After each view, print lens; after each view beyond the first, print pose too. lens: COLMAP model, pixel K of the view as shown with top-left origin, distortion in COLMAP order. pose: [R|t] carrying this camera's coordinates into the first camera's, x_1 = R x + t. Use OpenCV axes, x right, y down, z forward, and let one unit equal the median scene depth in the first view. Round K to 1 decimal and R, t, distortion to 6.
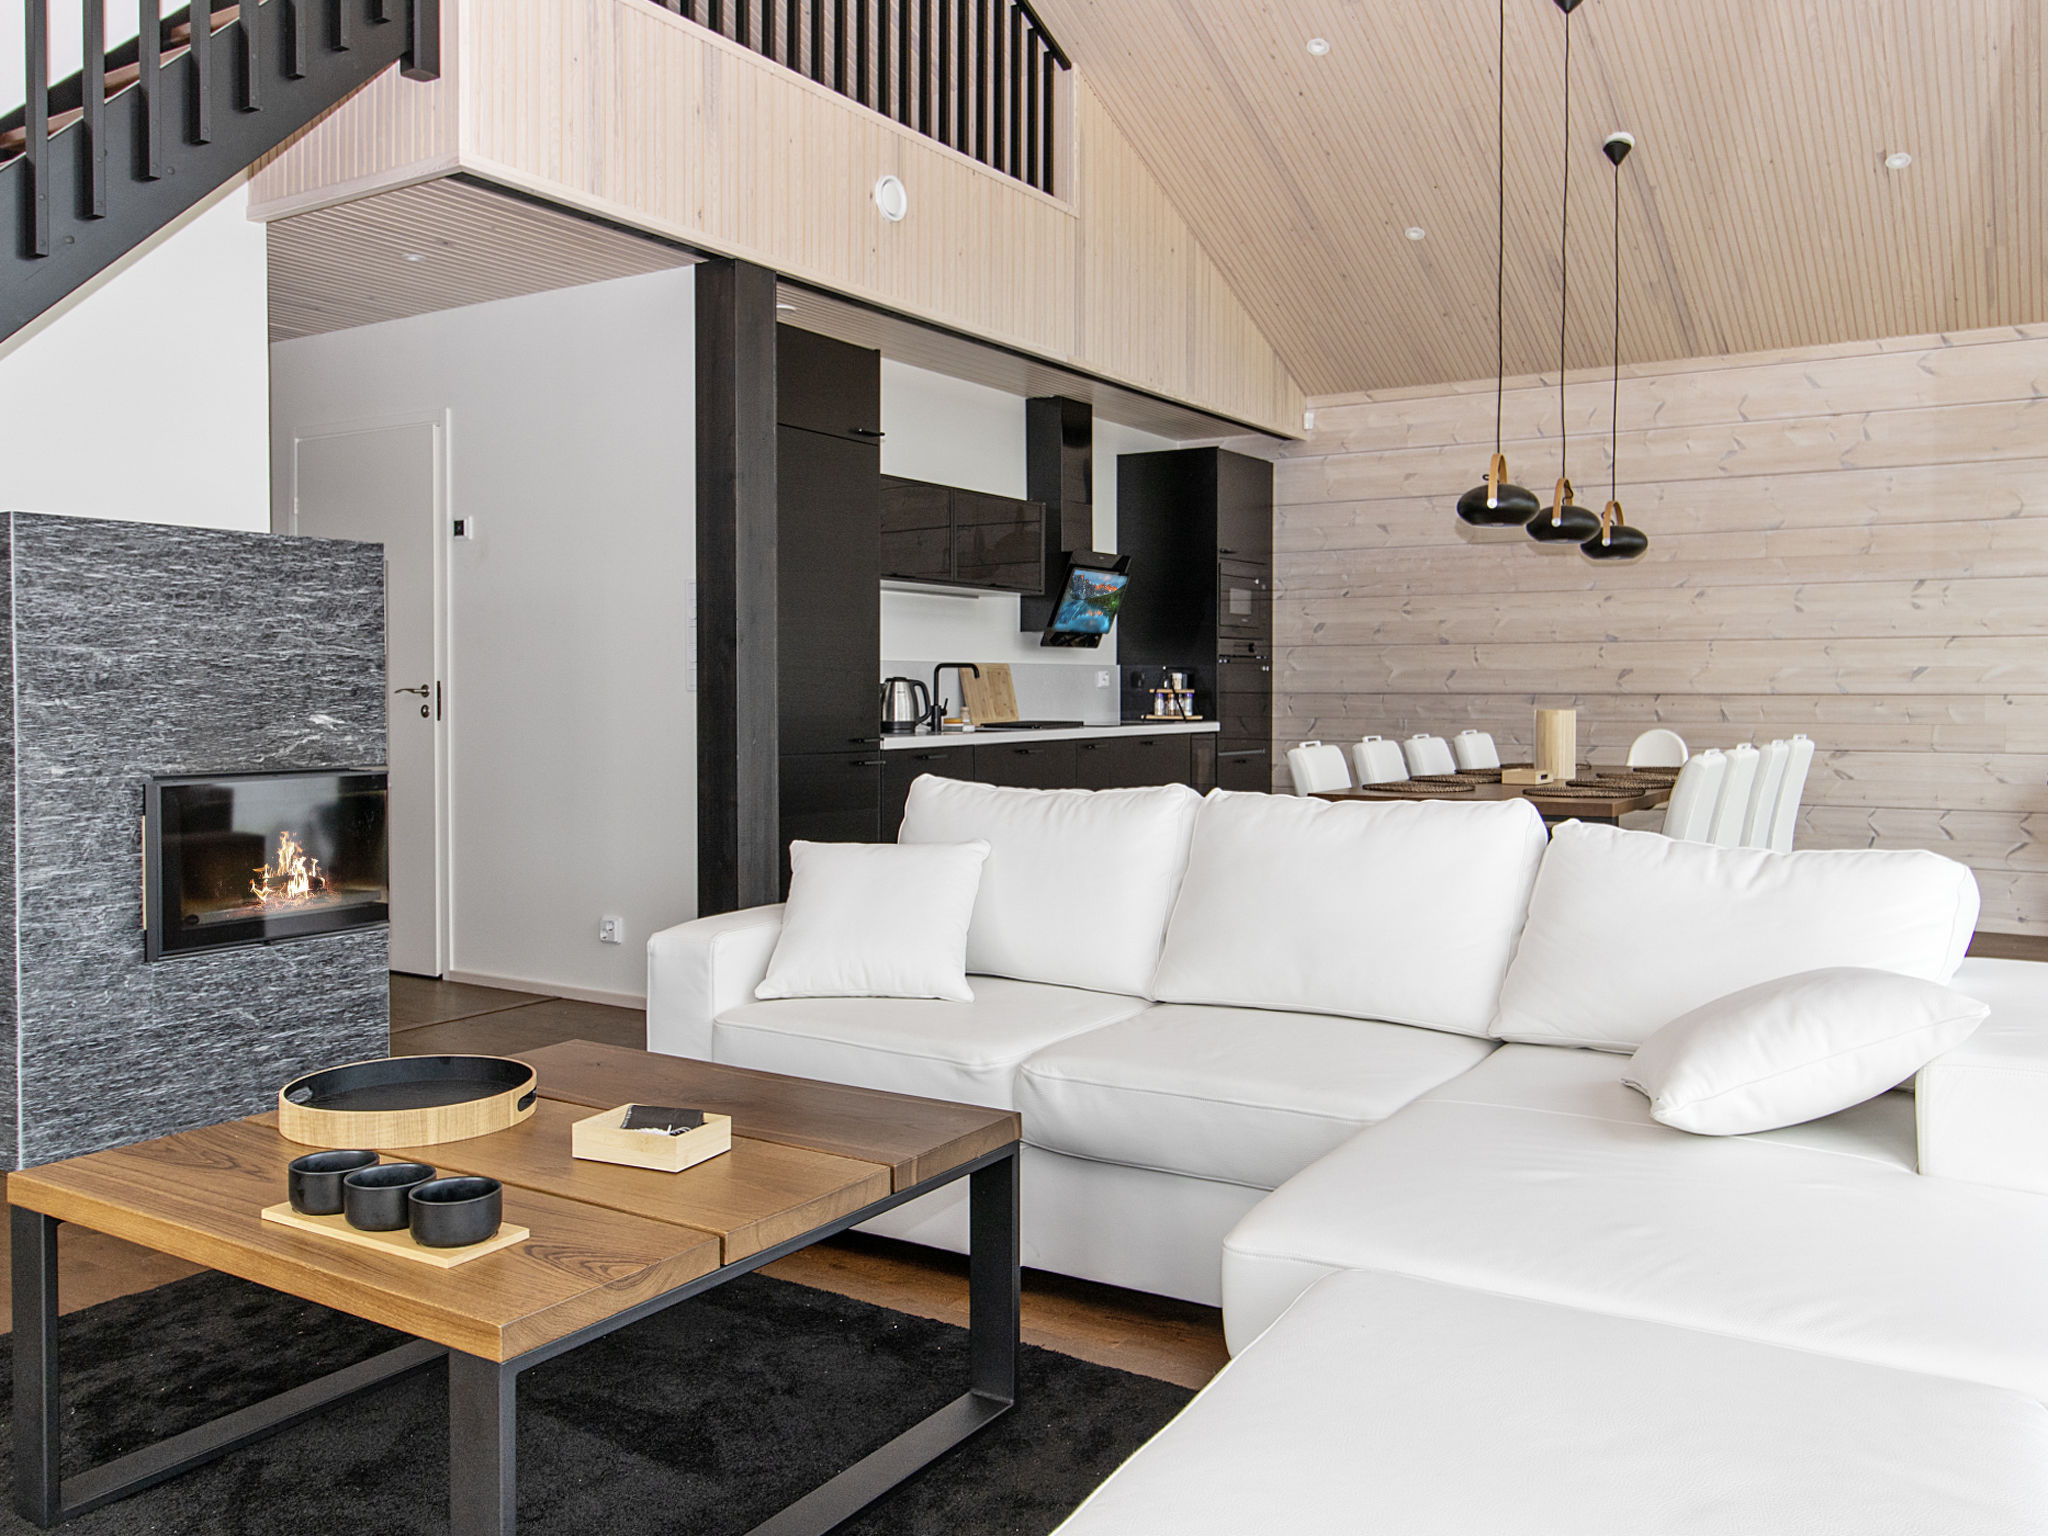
lens RADIAL K [[1609.1, 0, 1005.0], [0, 1609.1, 714.7], [0, 0, 1]] dist [-0.003942, -0.003984]
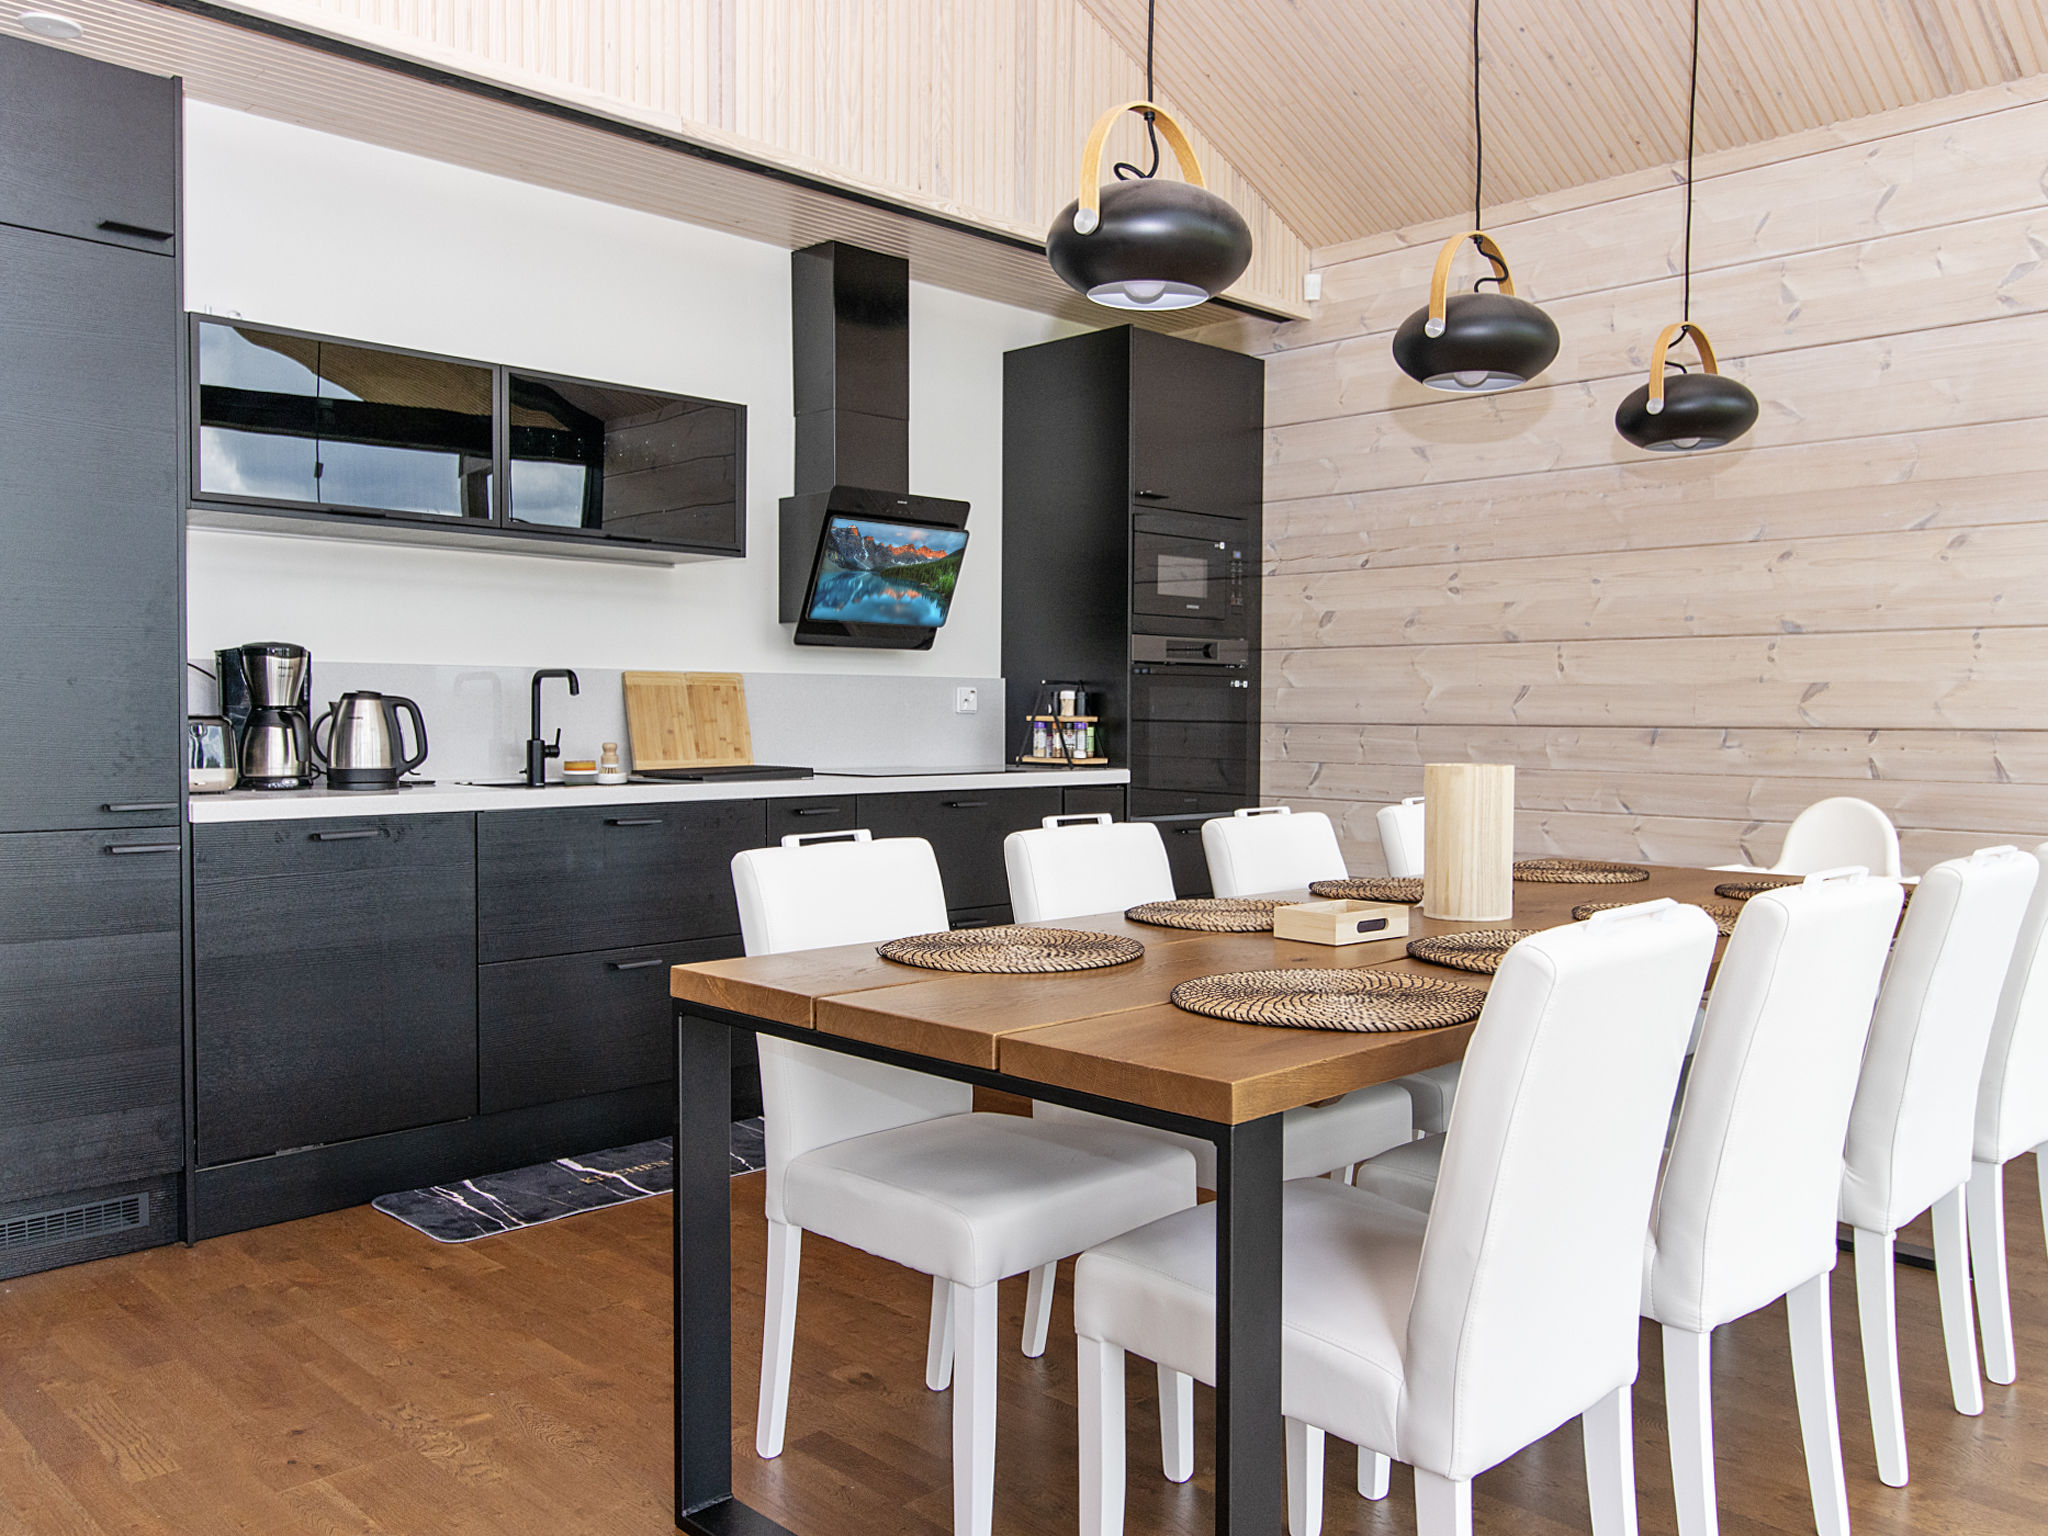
lens RADIAL K [[1609.1, 0, 1026.0], [0, 1609.1, 768.3], [0, 0, 1]] dist [-0.003942, -0.003984]
pose [[0.977482, 0.011796, -0.210690, 0.230340], [-0.008317, 0.999814, 0.017388, -0.006382], [0.210856, -0.015244, 0.977398, 0.391785]]
